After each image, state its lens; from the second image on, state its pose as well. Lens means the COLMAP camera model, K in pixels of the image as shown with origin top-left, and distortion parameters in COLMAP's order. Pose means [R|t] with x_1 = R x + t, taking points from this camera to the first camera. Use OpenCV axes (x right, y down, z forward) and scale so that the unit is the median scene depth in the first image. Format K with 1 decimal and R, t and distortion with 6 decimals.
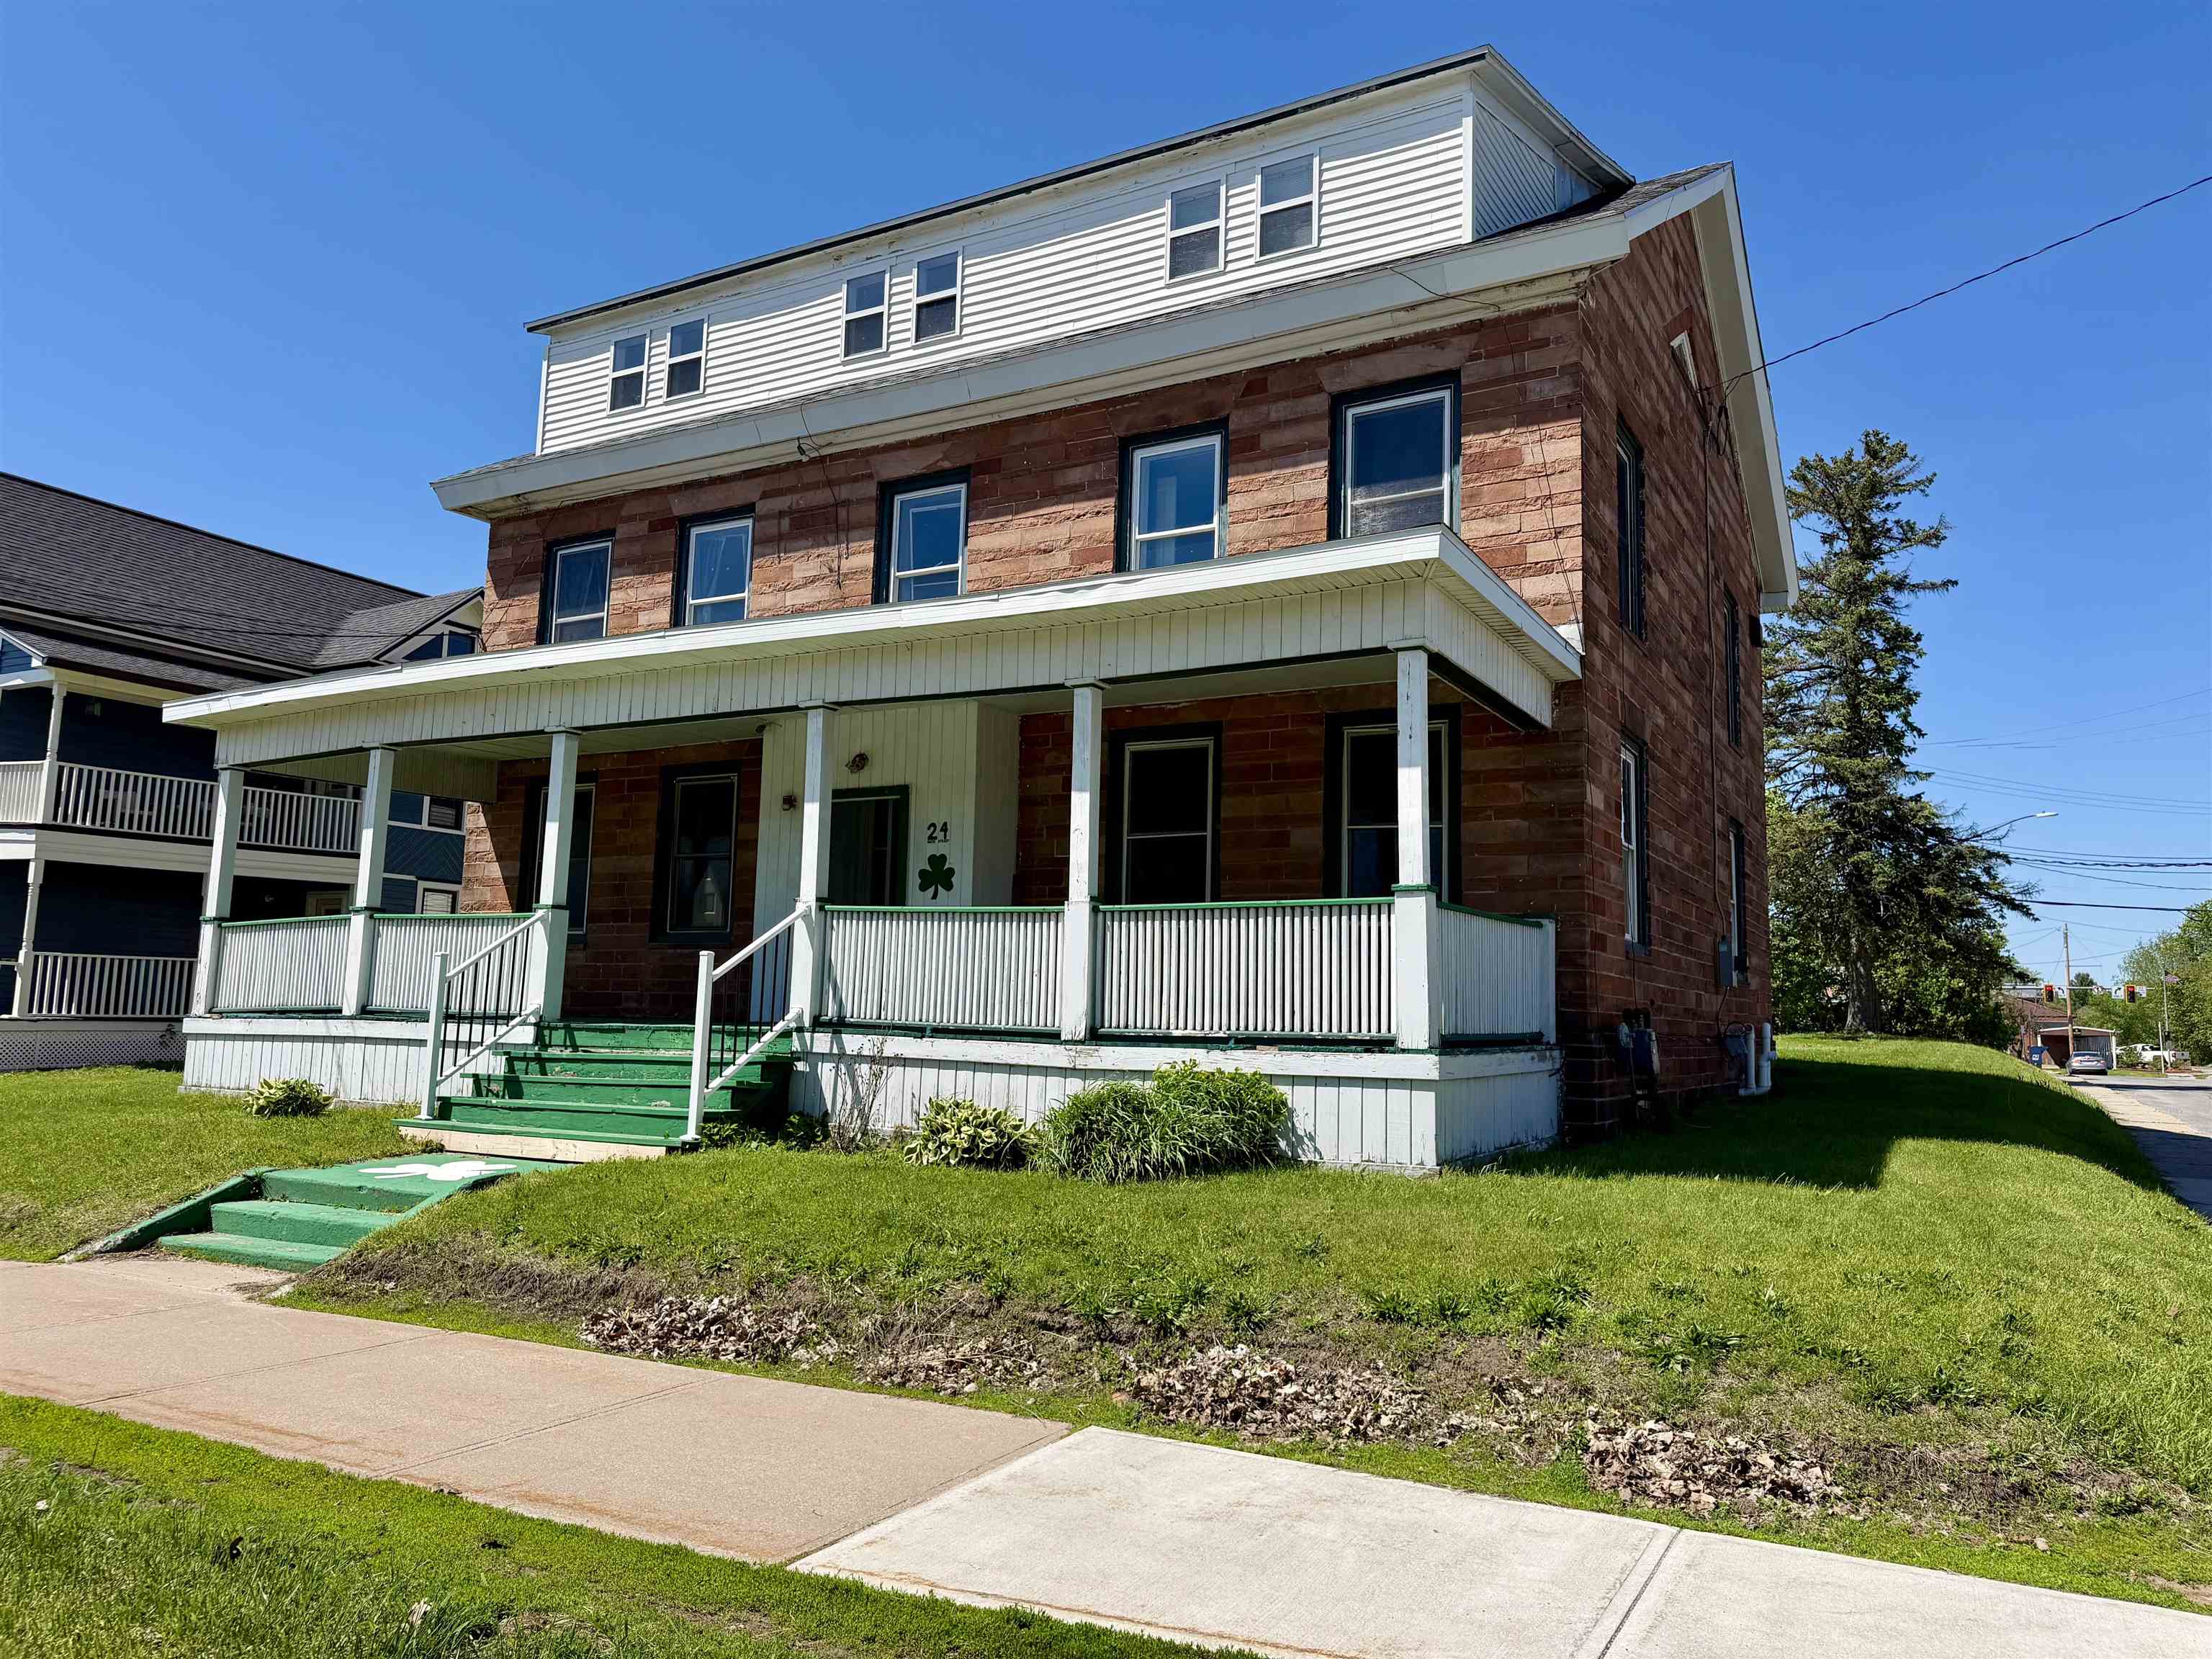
lens RADIAL K [[1484.8, 0, 1119.5], [0, 1484.8, 822.7], [0, 0, 1]] dist [0.182217, -0.355992]
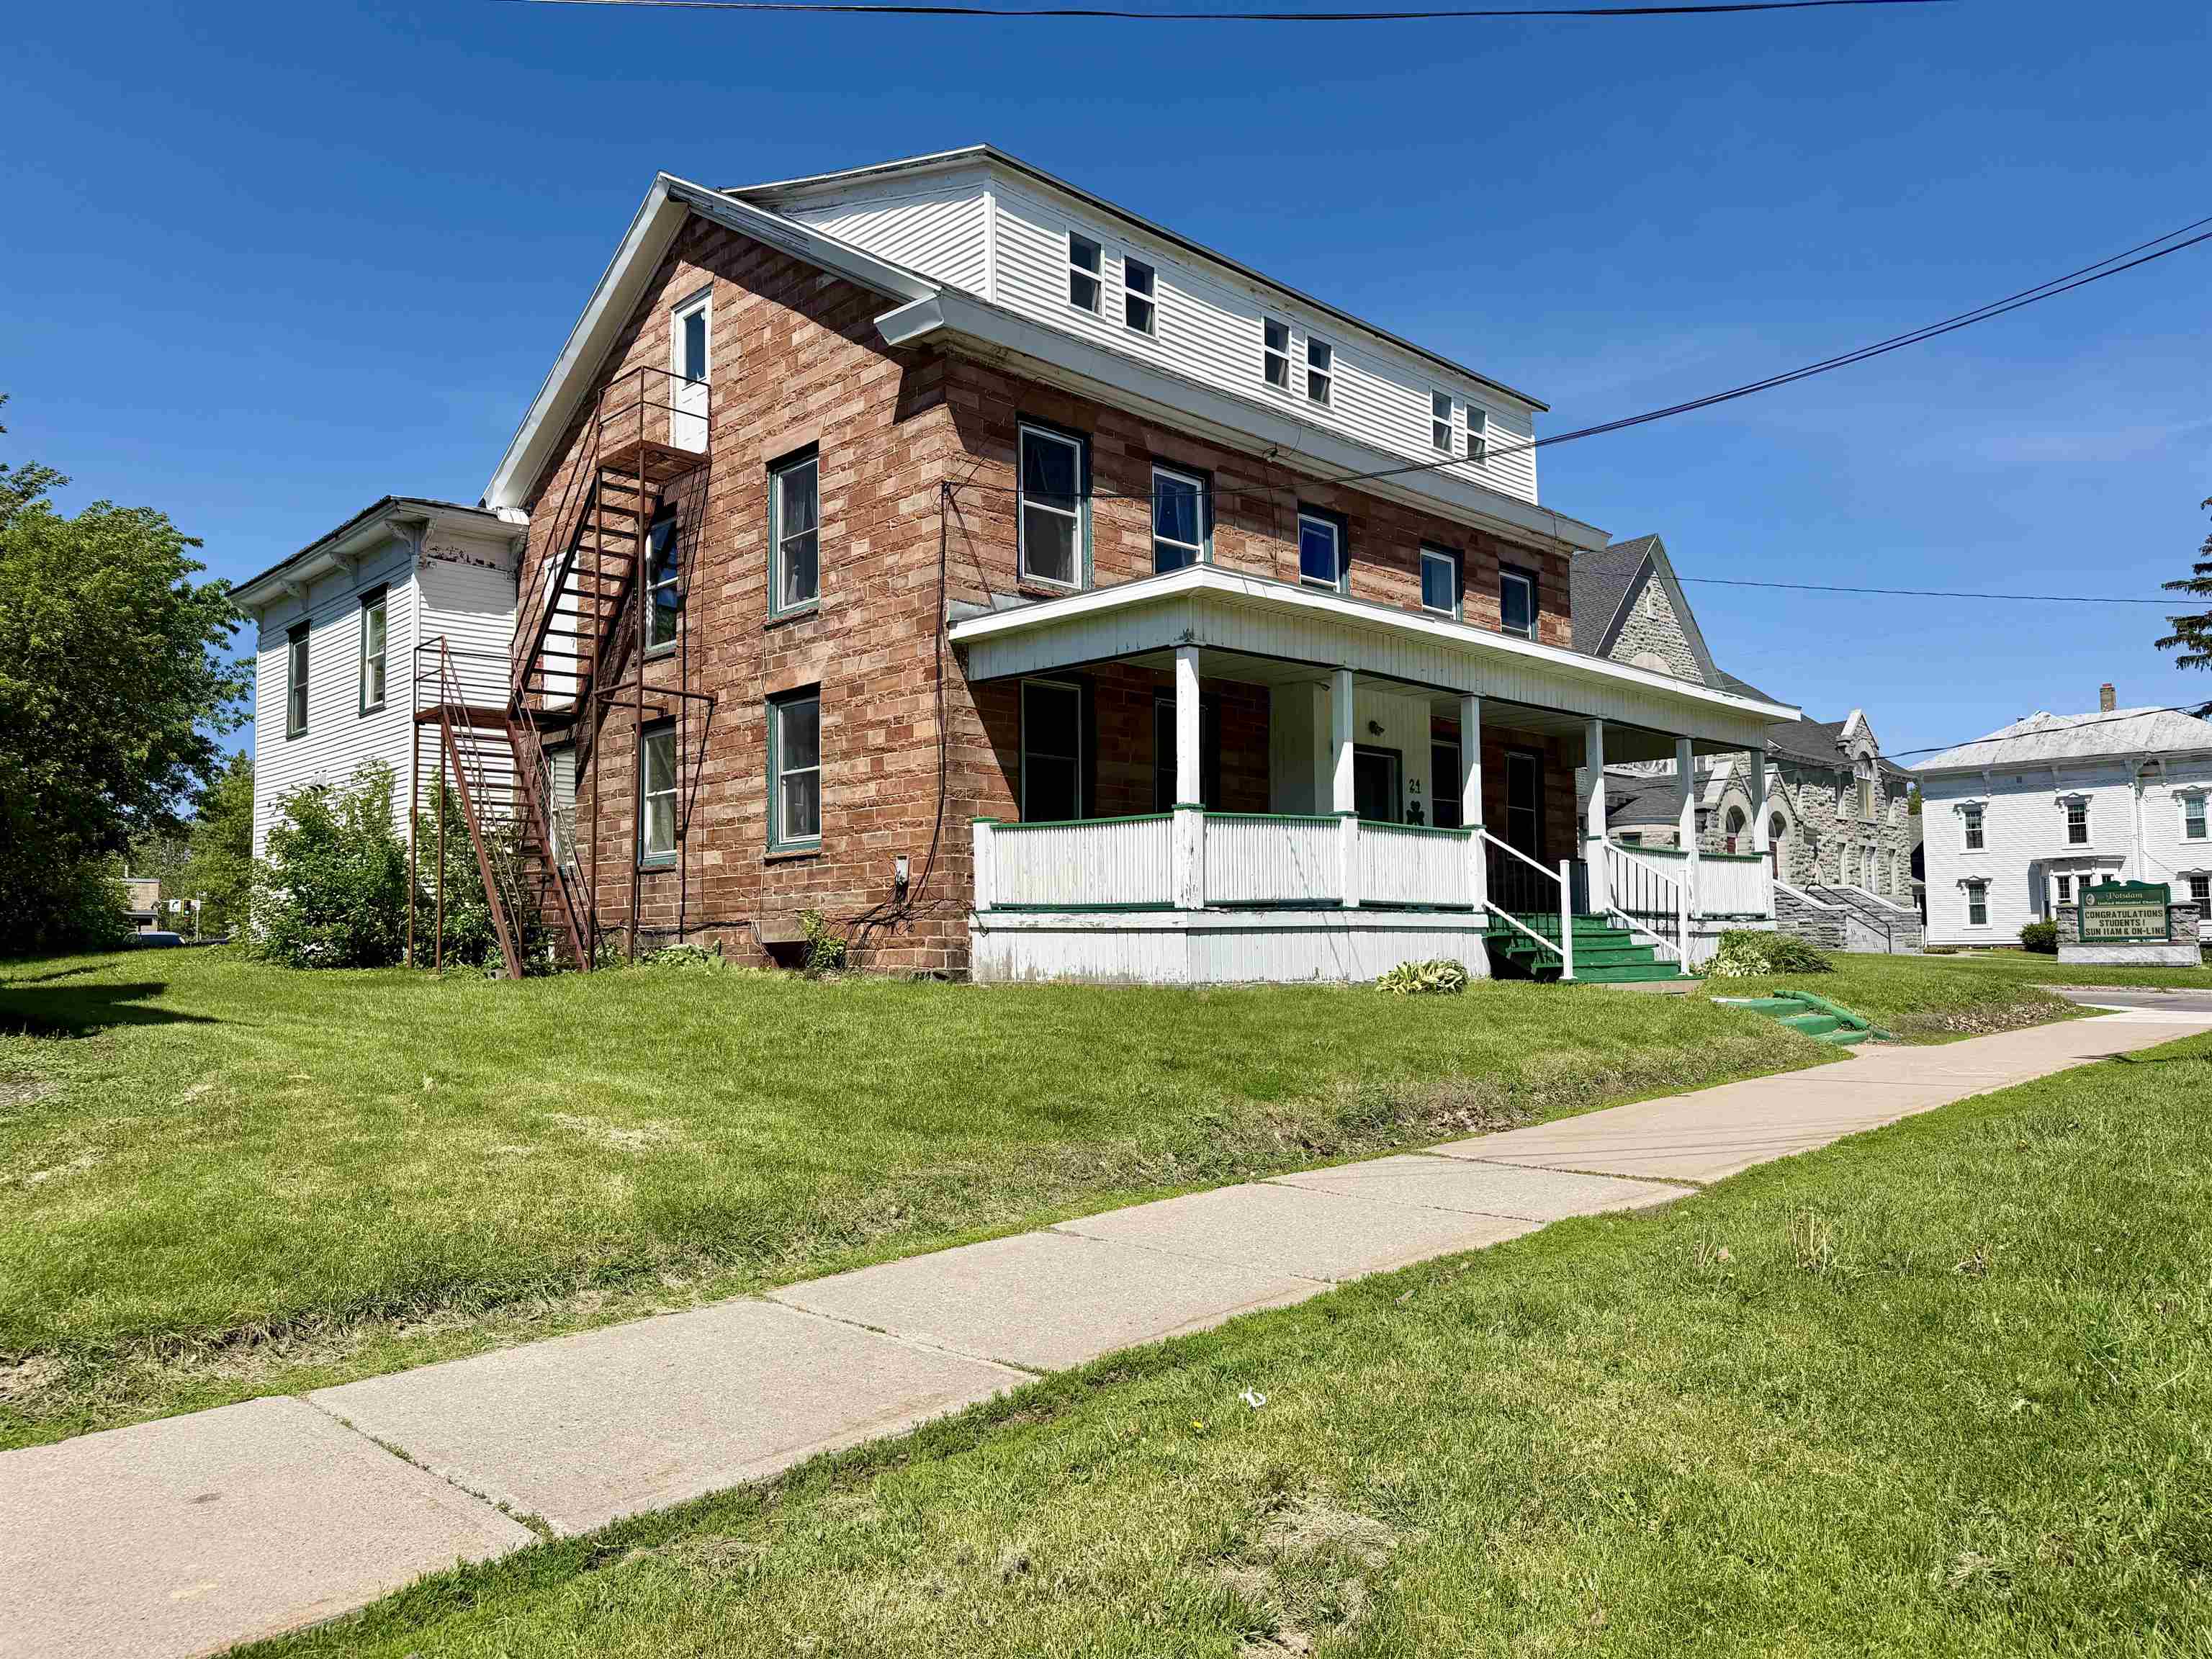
lens RADIAL K [[1518.6, 0, 1106.0], [0, 1518.6, 829.5], [0, 0, 1]] dist [0.199726, -0.387134]
pose [[0.289312, 0.048253, 0.956018, -1.605470], [-0.107854, 0.994012, -0.017532, 0.105463], [-0.951139, -0.098038, 0.292784, 0.820516]]
